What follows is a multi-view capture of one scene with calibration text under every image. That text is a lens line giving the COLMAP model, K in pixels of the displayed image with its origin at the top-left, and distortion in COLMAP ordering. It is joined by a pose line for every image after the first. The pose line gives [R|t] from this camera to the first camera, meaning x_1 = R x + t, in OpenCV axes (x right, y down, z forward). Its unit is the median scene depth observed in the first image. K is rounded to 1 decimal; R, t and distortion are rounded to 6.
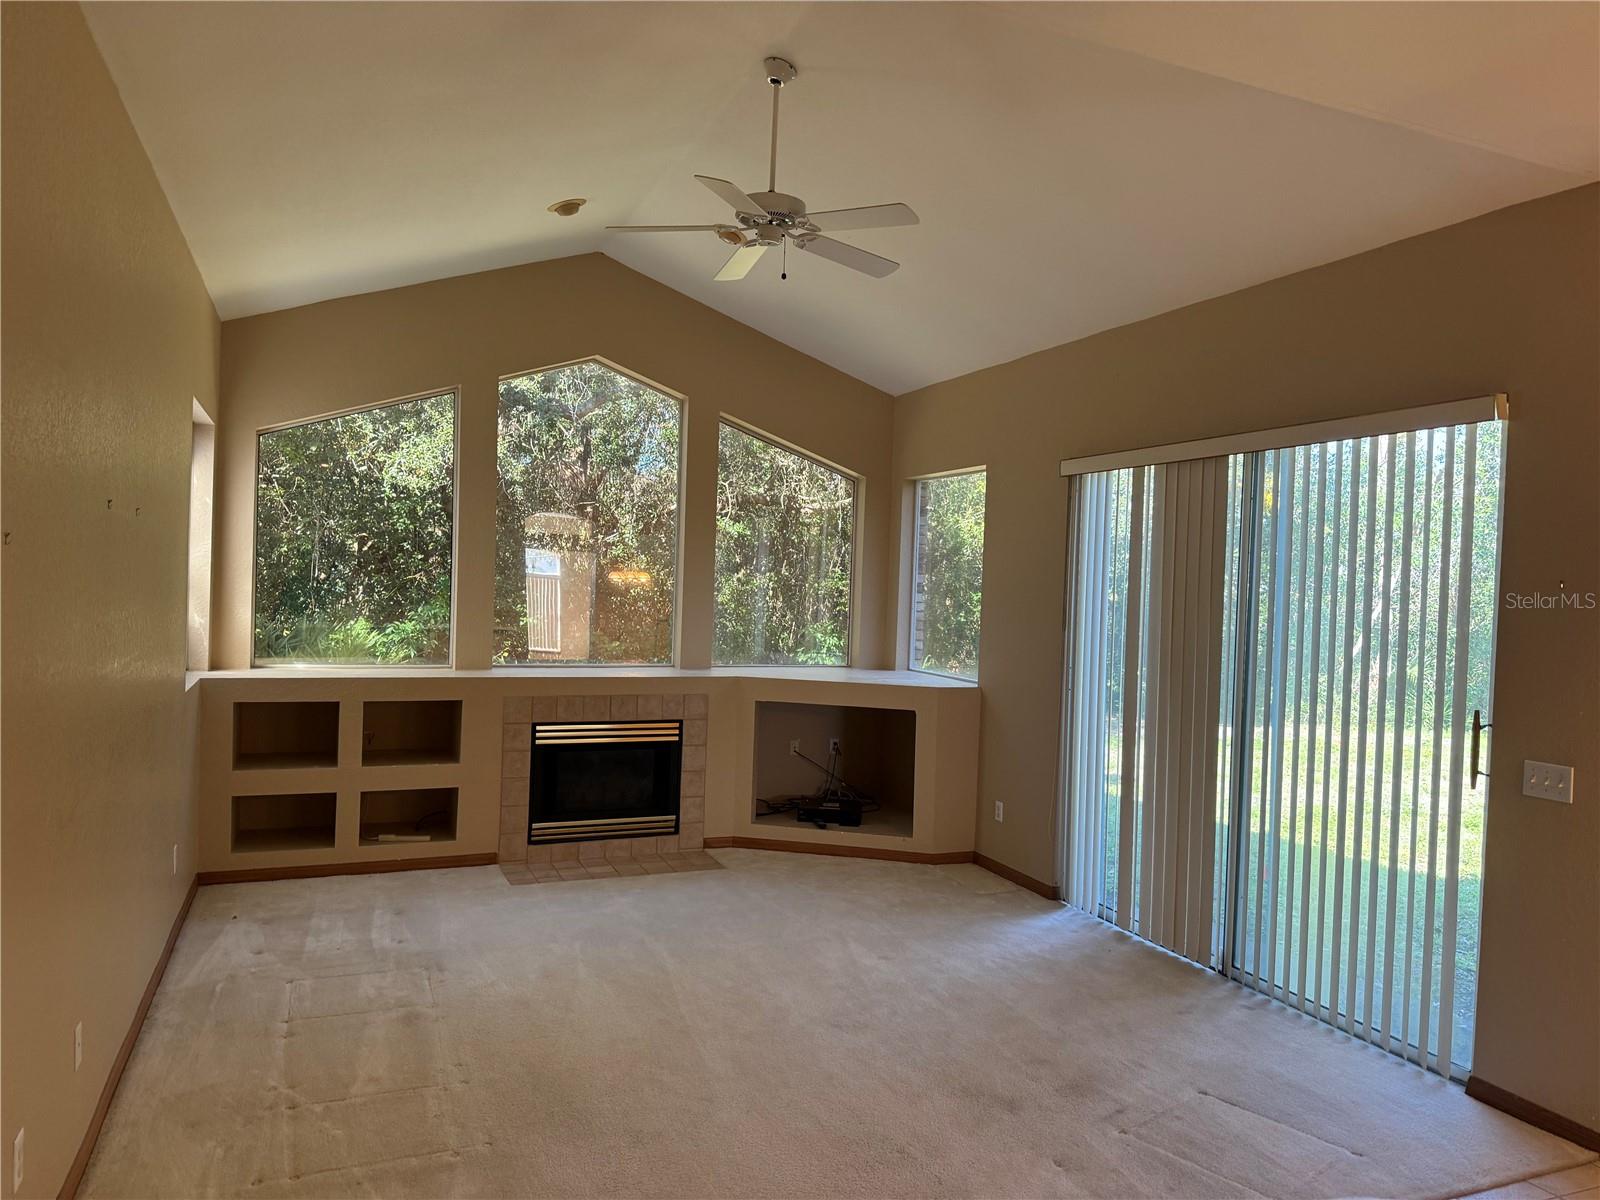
lens RADIAL K [[1121.2, 0, 796.1], [0, 1121.2, 604.1], [0, 0, 1]] dist [0.006989, 0.000183]
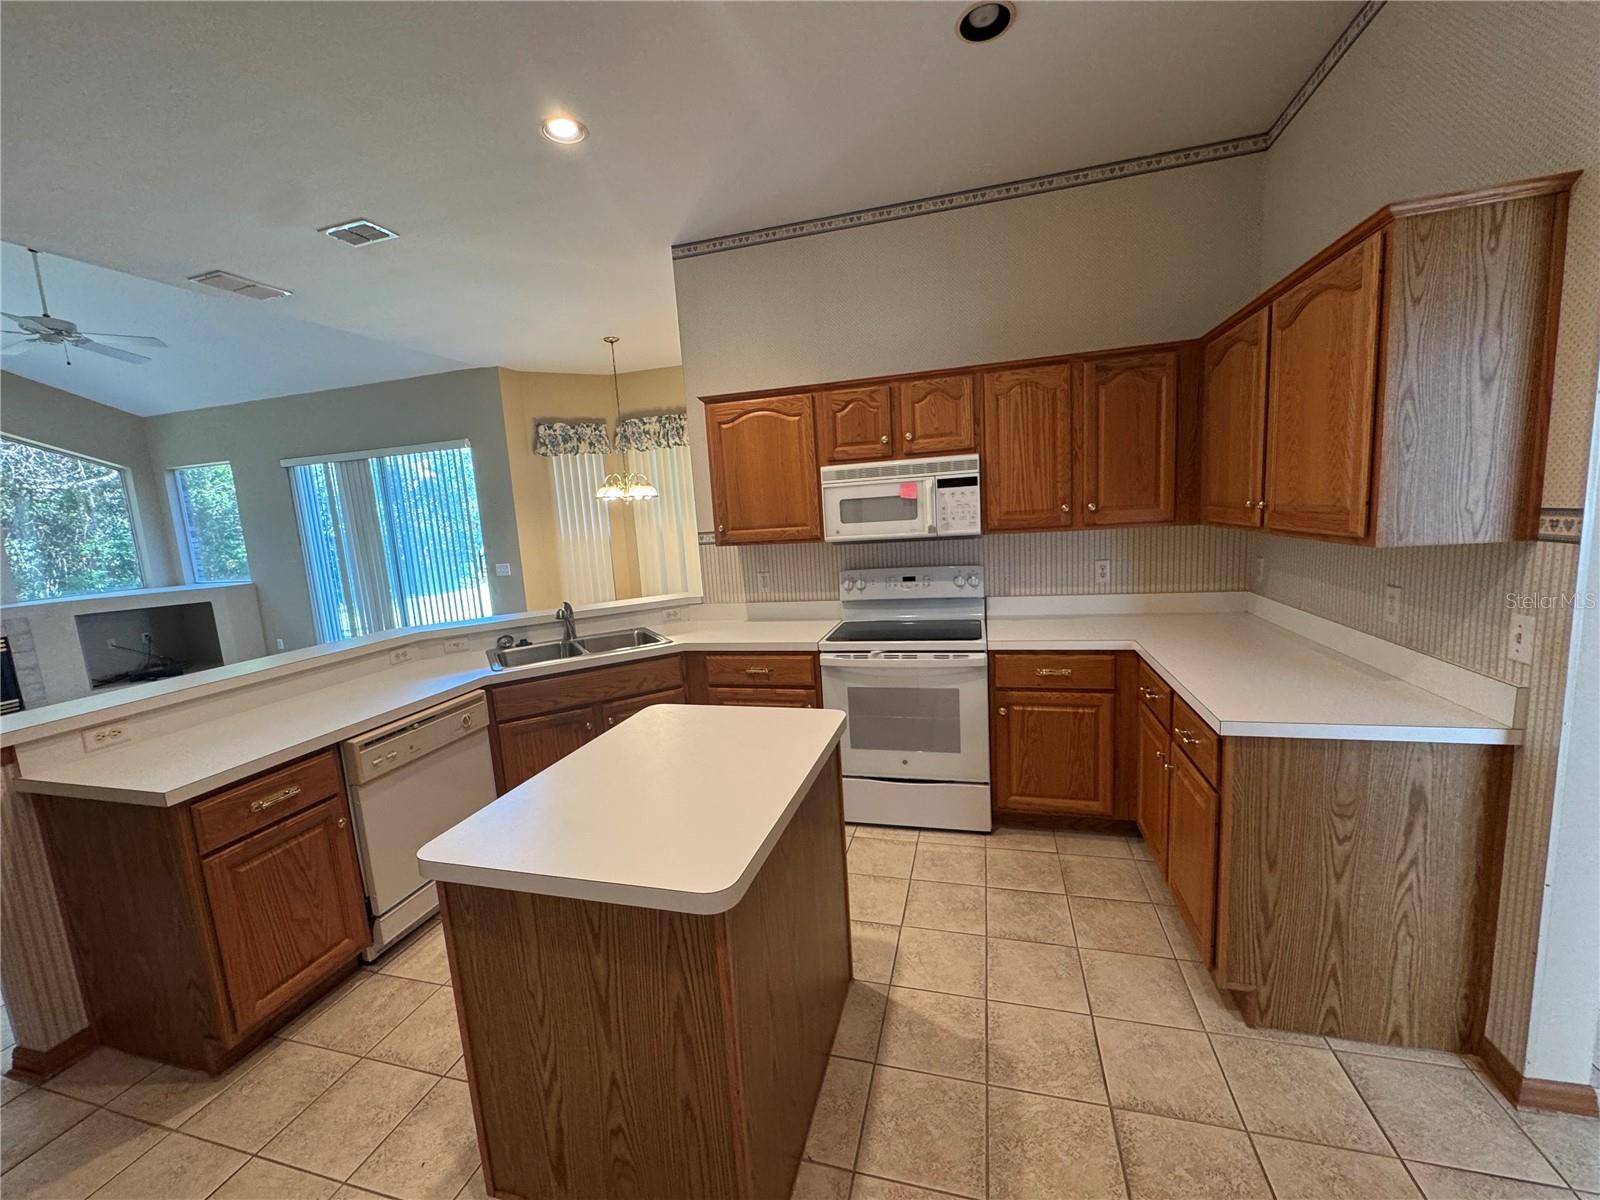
lens RADIAL K [[637.9, 0, 803.7], [0, 637.9, 604.2], [0, 0, 1]] dist [-0.003544, 0.000351]
pose [[0.619253, -0.187717, 0.762422, -0.081886], [0.095556, 0.981801, 0.164119, 0.023160], [-0.779355, -0.028777, 0.625921, -0.371421]]
